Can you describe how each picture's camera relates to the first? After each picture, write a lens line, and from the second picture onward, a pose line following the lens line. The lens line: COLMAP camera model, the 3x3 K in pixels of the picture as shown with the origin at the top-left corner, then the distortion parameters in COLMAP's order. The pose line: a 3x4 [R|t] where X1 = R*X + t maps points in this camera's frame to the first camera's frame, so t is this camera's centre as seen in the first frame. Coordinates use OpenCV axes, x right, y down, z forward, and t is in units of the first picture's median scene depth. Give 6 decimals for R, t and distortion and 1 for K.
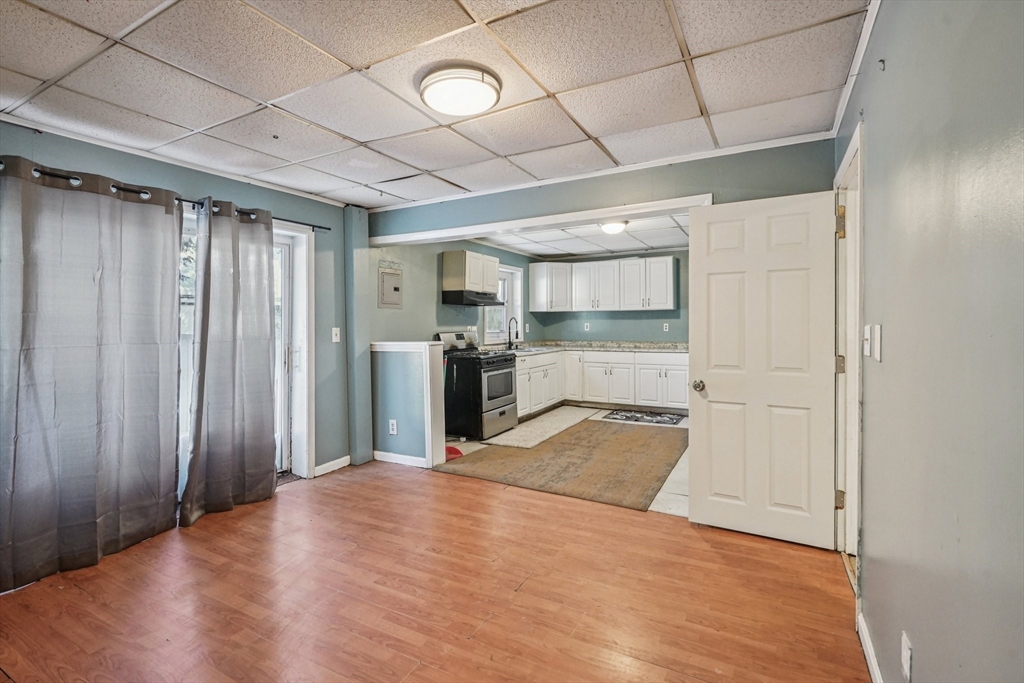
lens RADIAL K [[472.2, 0, 505.2], [0, 472.2, 326.3], [0, 0, 1]] dist [-0.000904, -0.000227]
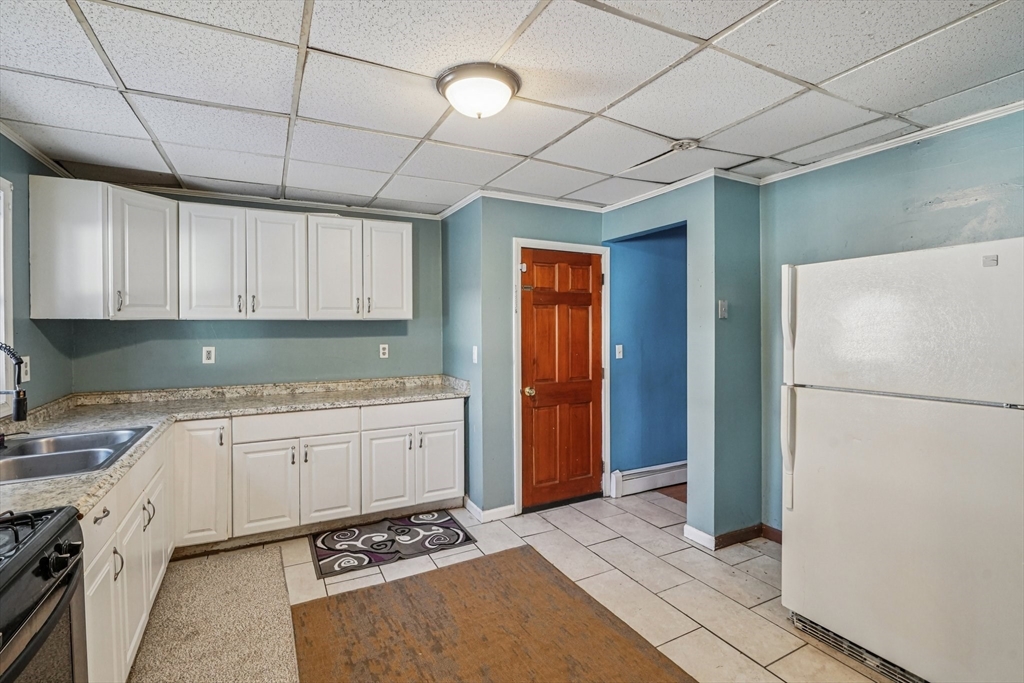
lens RADIAL K [[472.2, 0, 505.2], [0, 472.2, 326.3], [0, 0, 1]] dist [-0.000904, -0.000227]
pose [[0.549392, 0.001204, 0.835564, -0.045660], [0.008851, 0.999934, -0.007261, -0.021048], [-0.835518, 0.011385, 0.549346, 0.558449]]
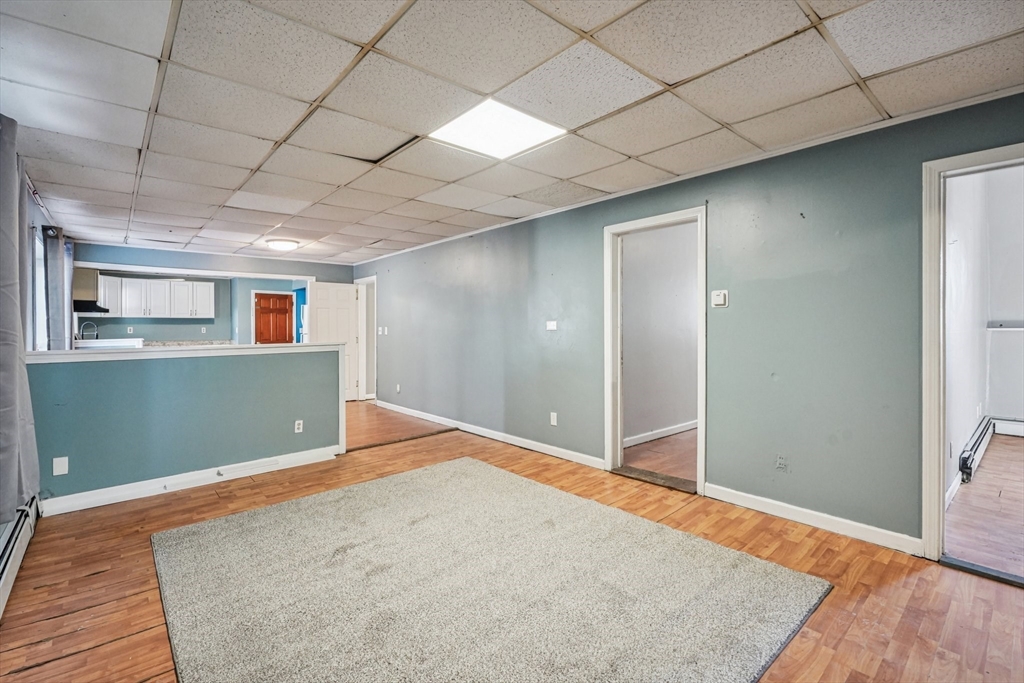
lens RADIAL K [[472.2, 0, 505.2], [0, 472.2, 326.3], [0, 0, 1]] dist [-0.000904, -0.000227]
pose [[0.348244, 0.003357, 0.937398, -0.673184], [0.005343, 0.999970, -0.005566, 0.003592], [-0.937389, 0.006947, 0.348216, -0.357394]]
